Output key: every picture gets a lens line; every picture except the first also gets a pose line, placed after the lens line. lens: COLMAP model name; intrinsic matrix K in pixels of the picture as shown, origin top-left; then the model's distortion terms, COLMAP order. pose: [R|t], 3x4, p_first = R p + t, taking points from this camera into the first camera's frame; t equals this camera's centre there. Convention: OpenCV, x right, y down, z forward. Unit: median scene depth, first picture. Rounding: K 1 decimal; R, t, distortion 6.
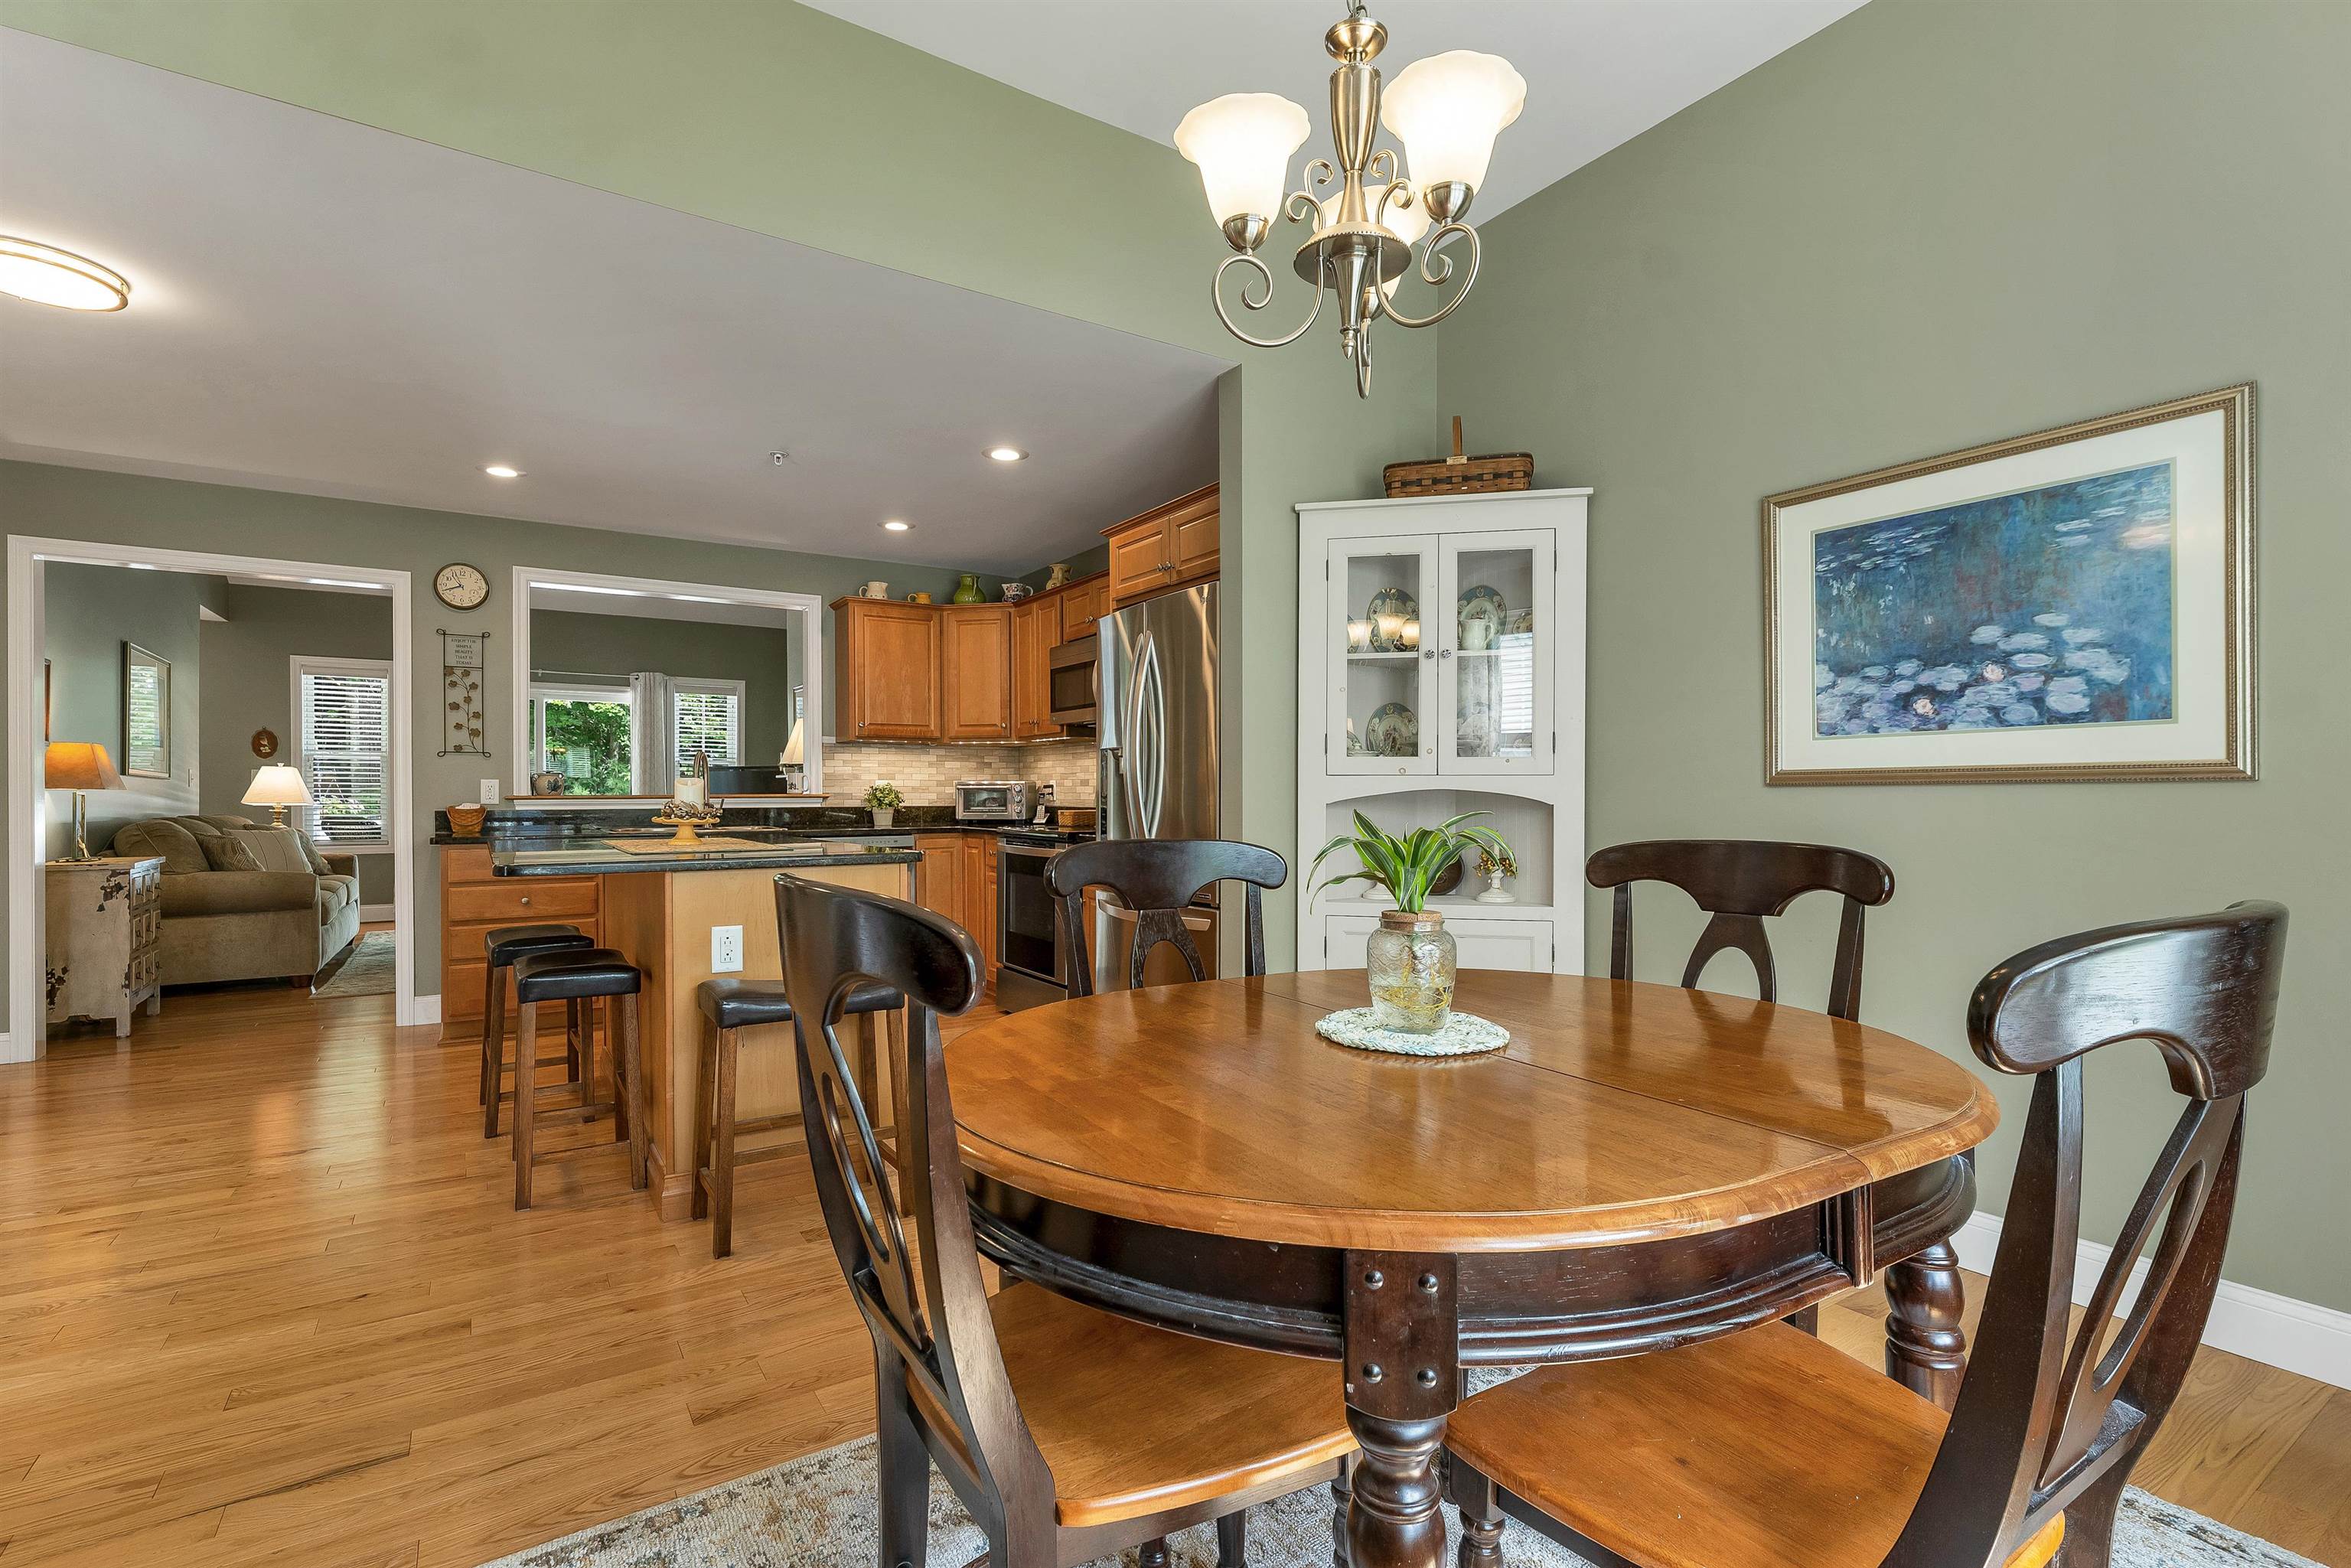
lens RADIAL K [[1069.7, 0, 1177.6], [0, 1069.7, 799.5], [0, 0, 1]] dist [0.001335, 0.000349]
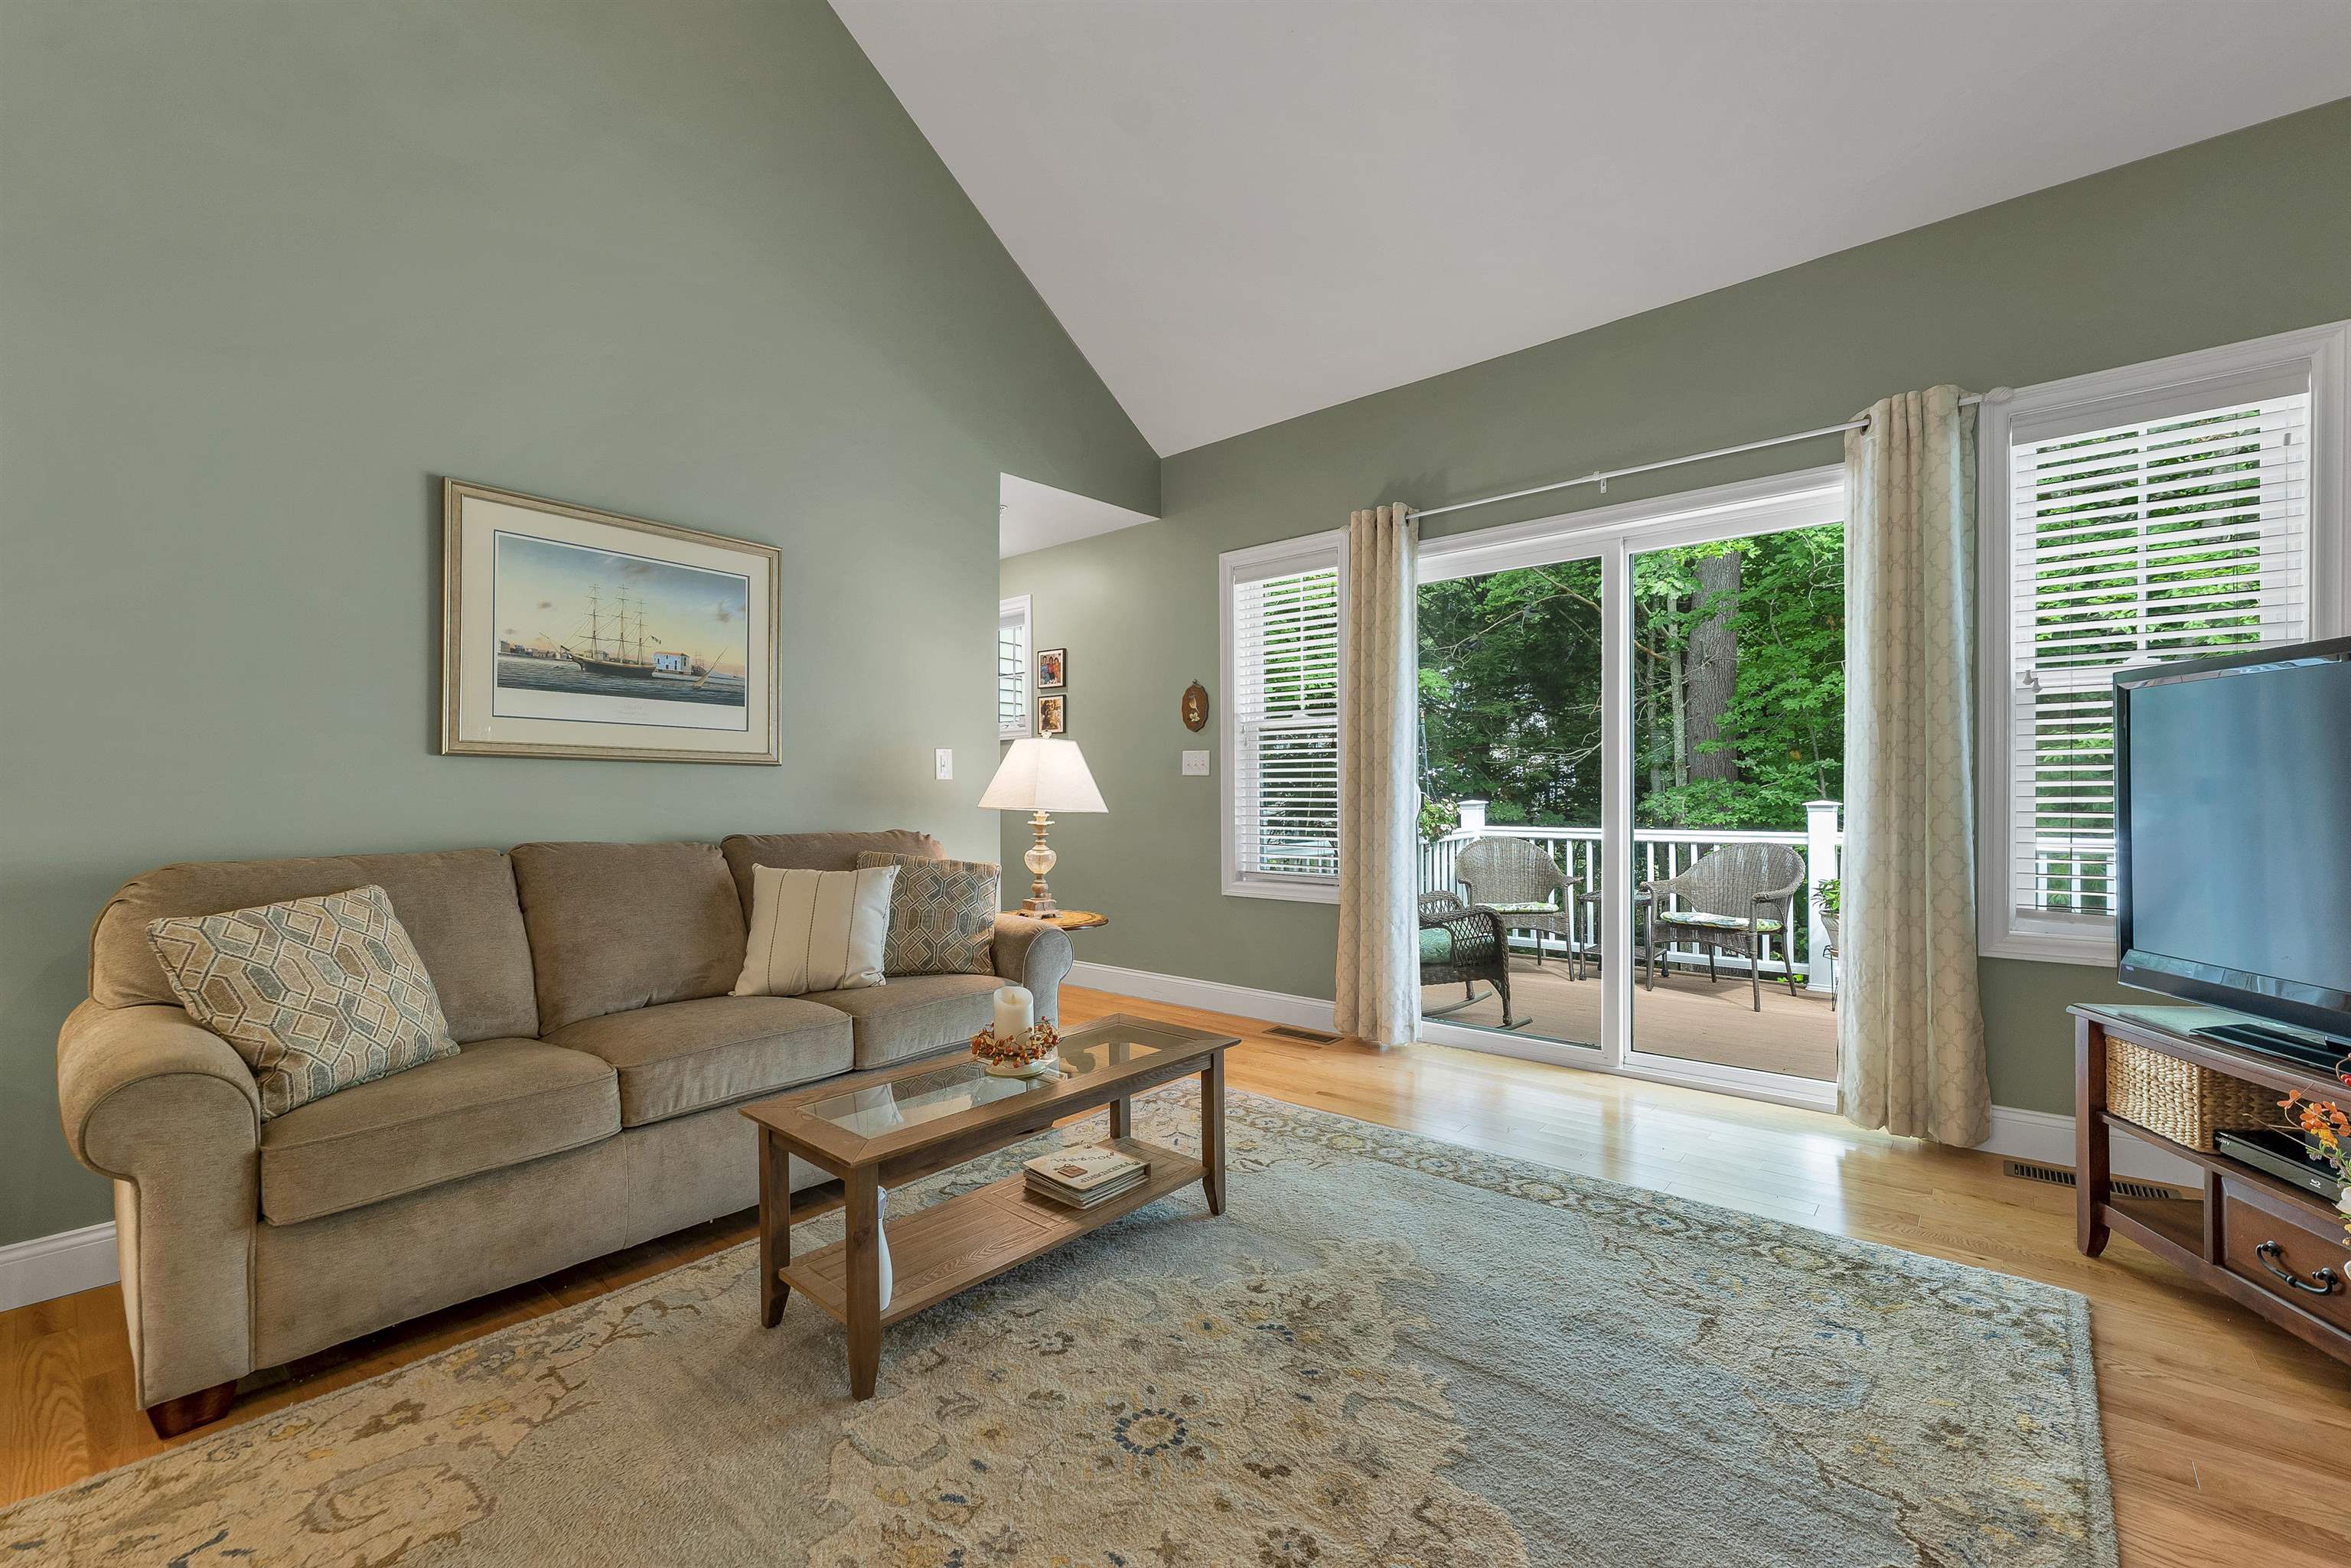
lens RADIAL K [[971.1, 0, 1166.6], [0, 971.1, 794.5], [0, 0, 1]] dist [0.001136, -0.000053]
pose [[0.279955, 0.000044, -0.960013, -0.478589], [0.002494, 0.999997, 0.000773, -0.004496], [0.960010, -0.002611, 0.279954, 1.211842]]
